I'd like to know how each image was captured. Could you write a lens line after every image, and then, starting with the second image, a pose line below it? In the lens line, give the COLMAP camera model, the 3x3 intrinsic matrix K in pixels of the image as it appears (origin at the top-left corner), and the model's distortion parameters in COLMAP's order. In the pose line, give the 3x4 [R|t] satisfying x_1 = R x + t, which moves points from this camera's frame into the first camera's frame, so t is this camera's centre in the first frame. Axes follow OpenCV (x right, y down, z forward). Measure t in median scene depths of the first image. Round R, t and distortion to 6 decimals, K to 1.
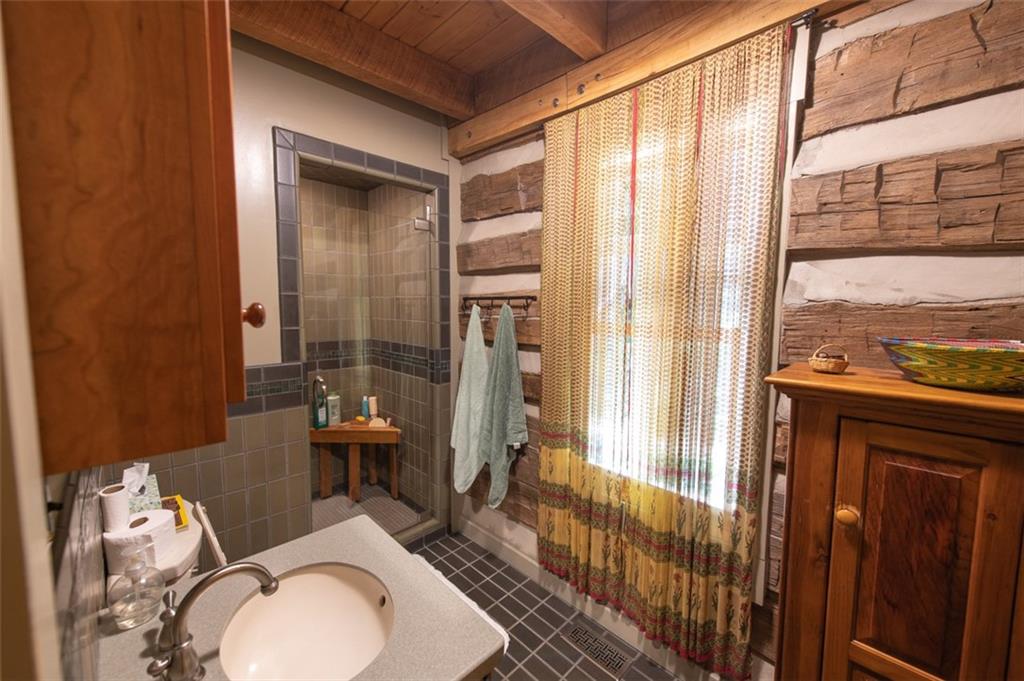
lens RADIAL K [[396.8, 0, 519.5], [0, 396.8, 340.1], [0, 0, 1]] dist [0.016638, -0.005566]
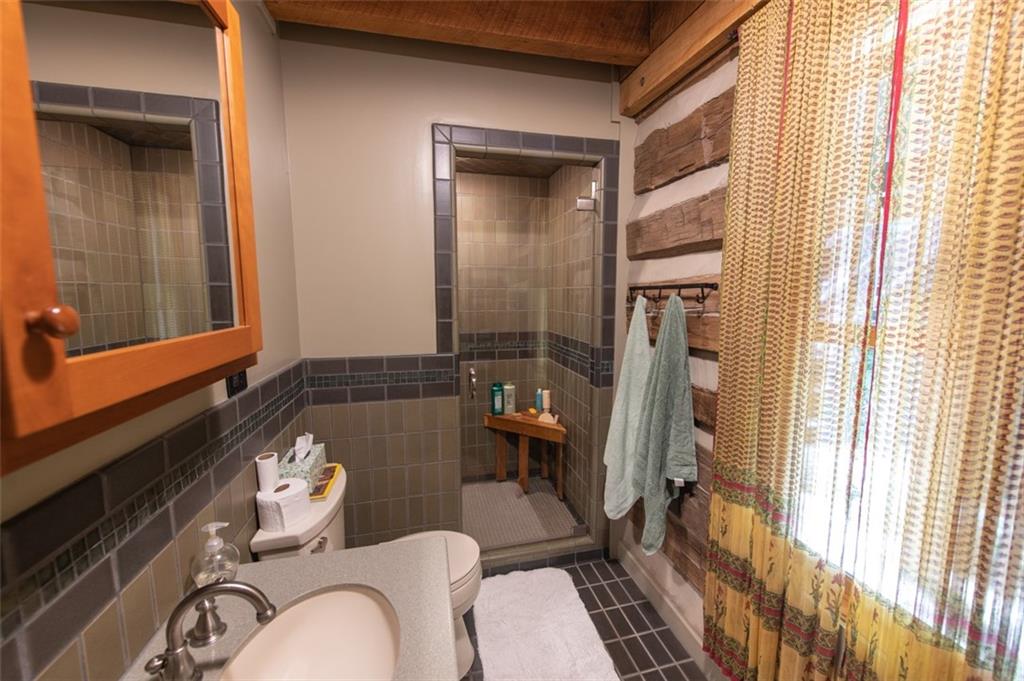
lens RADIAL K [[396.8, 0, 519.5], [0, 396.8, 340.1], [0, 0, 1]] dist [0.016638, -0.005566]
pose [[0.853336, 0.050901, -0.518871, 0.111579], [-0.037007, 0.998626, 0.037104, -0.021387], [0.520047, -0.012461, 0.854047, 0.194490]]
